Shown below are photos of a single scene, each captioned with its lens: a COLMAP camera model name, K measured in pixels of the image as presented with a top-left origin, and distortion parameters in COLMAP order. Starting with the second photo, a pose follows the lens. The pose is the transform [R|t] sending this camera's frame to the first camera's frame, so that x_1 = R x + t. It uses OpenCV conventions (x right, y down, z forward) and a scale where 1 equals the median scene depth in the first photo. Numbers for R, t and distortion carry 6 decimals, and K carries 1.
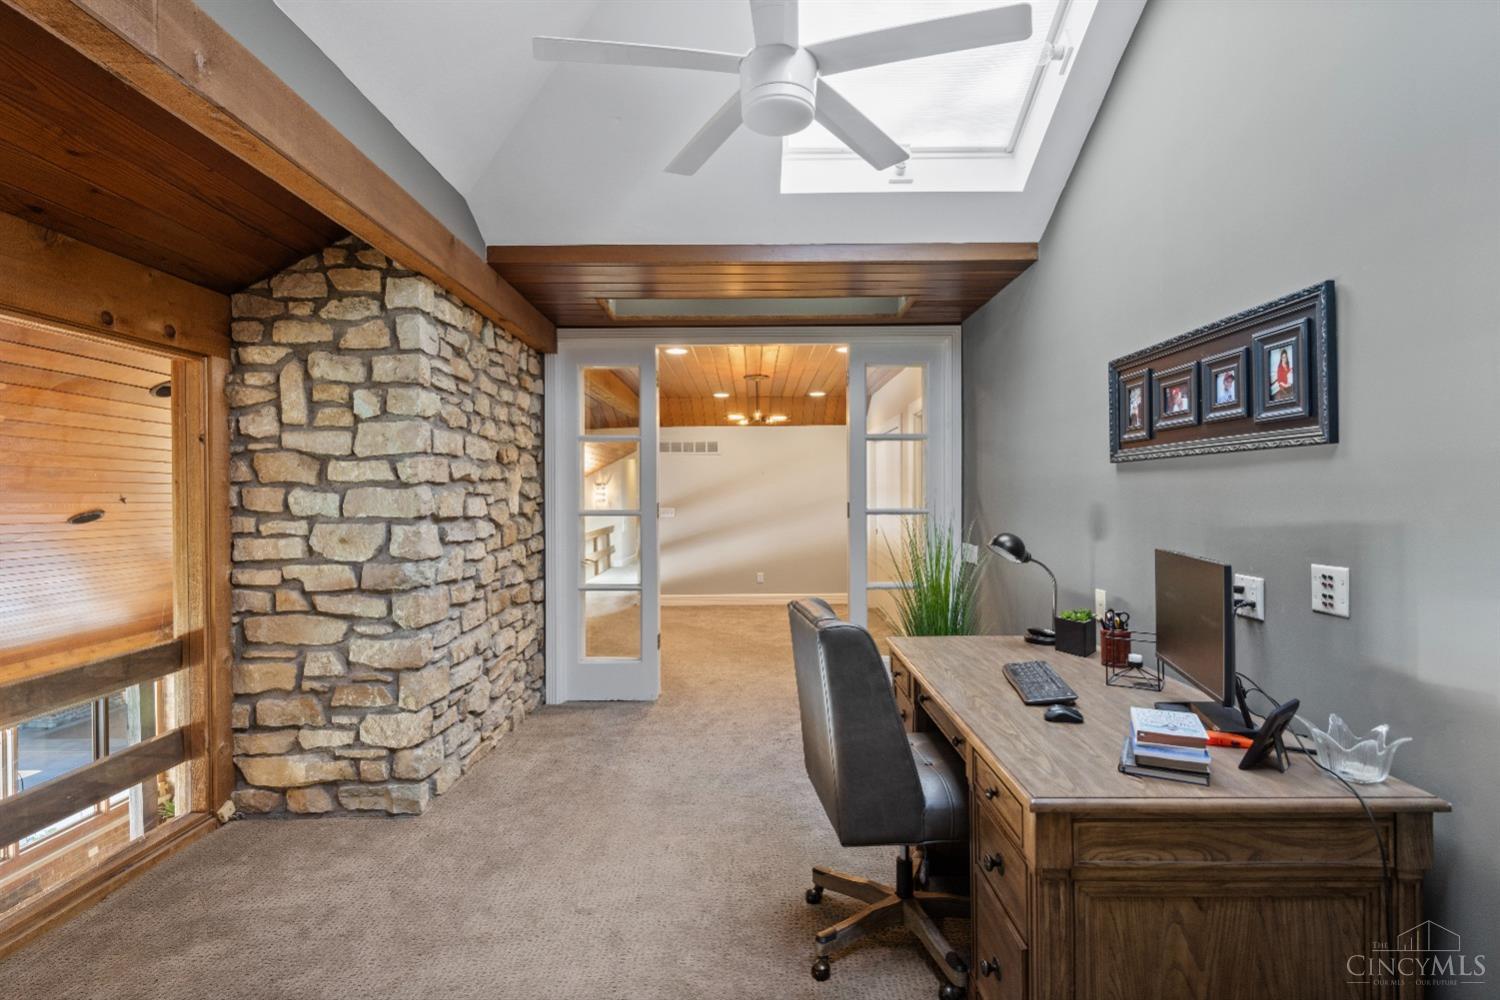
lens RADIAL K [[734.7, 0, 751.3], [0, 734.7, 495.6], [0, 0, 1]] dist [0.000007, 0.000000]
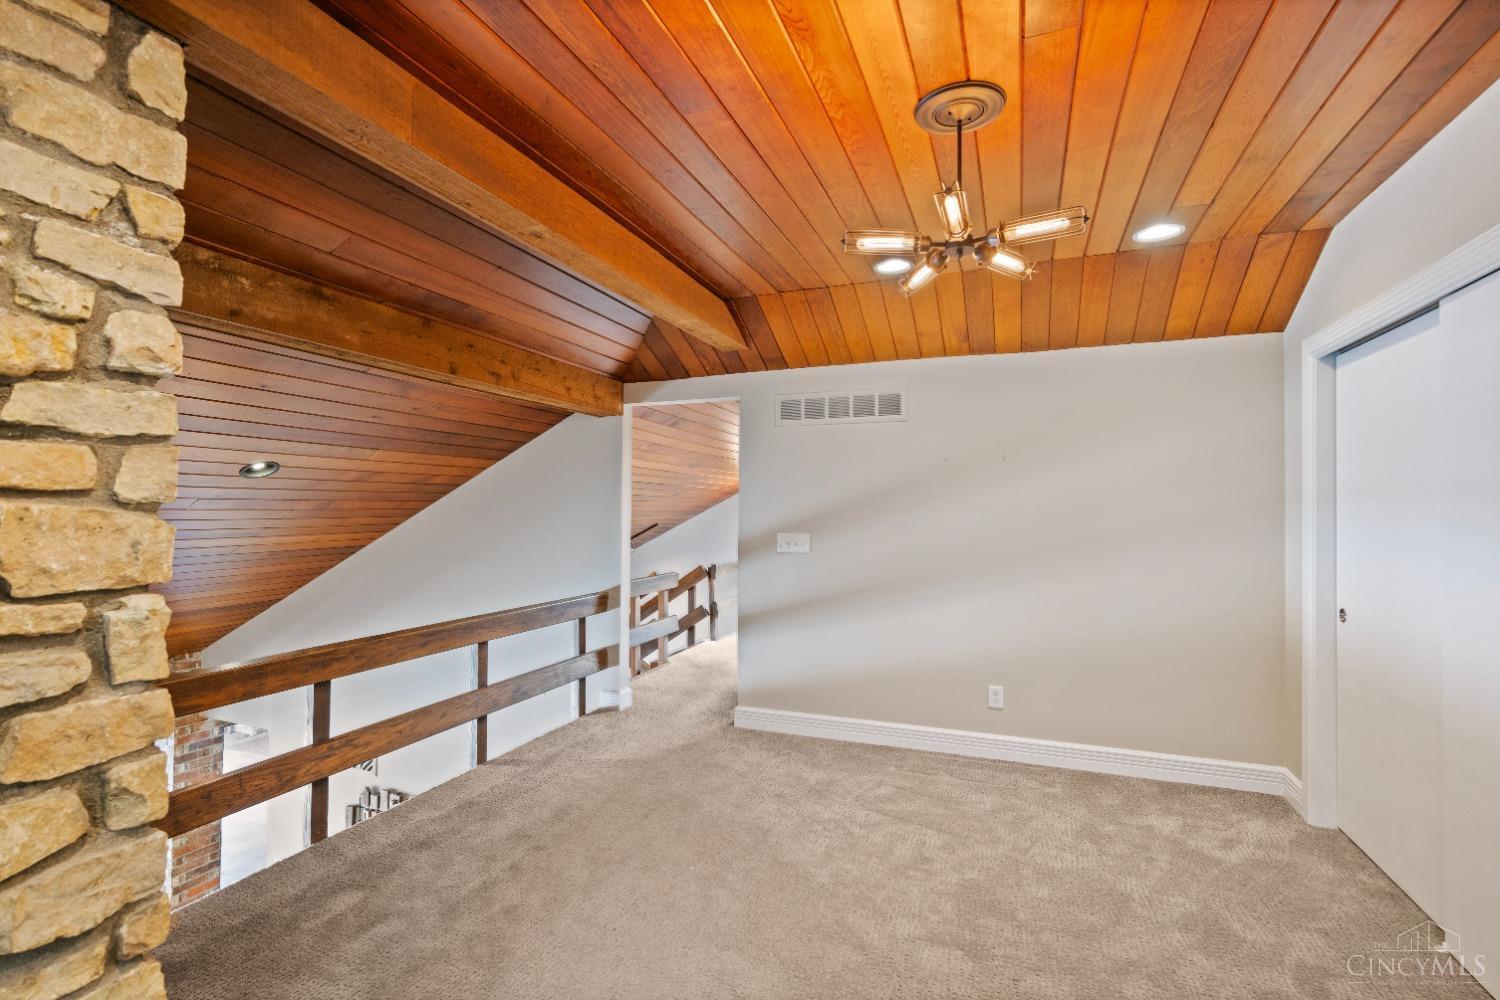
lens RADIAL K [[695.0, 0, 742.7], [0, 695.0, 497.0], [0, 0, 1]] dist [-0.000430, -0.000478]
pose [[0.929159, 0.004393, -0.369653, 0.024668], [-0.009719, 0.999874, -0.012548, -0.000896], [0.369552, 0.015252, 0.929085, 0.559940]]
